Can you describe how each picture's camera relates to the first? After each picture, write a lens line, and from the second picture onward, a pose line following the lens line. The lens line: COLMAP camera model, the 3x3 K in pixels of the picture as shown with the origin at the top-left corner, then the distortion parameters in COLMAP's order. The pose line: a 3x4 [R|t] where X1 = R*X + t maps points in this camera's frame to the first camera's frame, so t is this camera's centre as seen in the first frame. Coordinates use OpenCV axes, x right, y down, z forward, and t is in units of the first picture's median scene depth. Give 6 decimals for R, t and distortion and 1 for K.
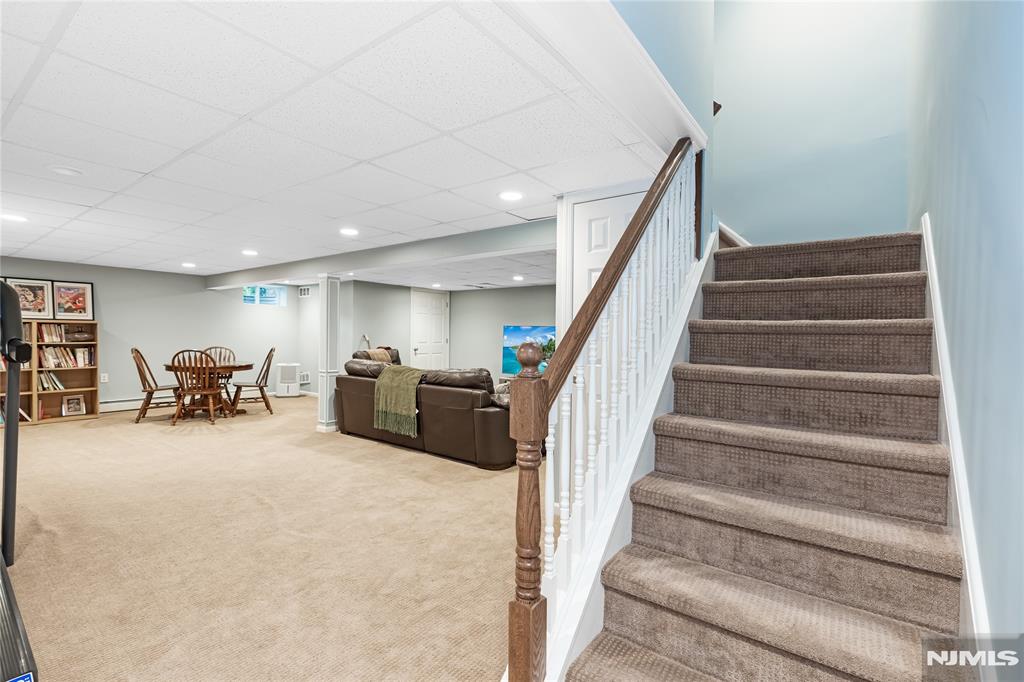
lens RADIAL K [[474.9, 0, 515.3], [0, 474.9, 340.0], [0, 0, 1]] dist [-0.007262, 0.000373]
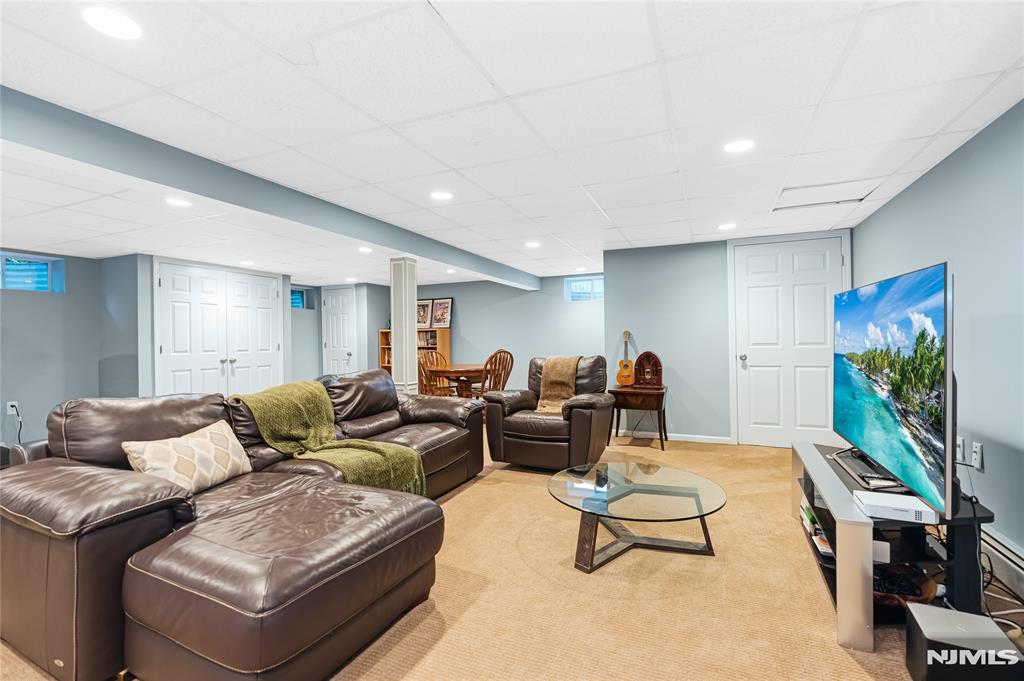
lens RADIAL K [[474.9, 0, 515.3], [0, 474.9, 339.5], [0, 0, 1]] dist [-0.007262, 0.000373]
pose [[0.182060, -0.013008, -0.983201, 0.368377], [0.007161, 0.999904, -0.011903, 0.005574], [0.983261, -0.004874, 0.182135, 0.958732]]
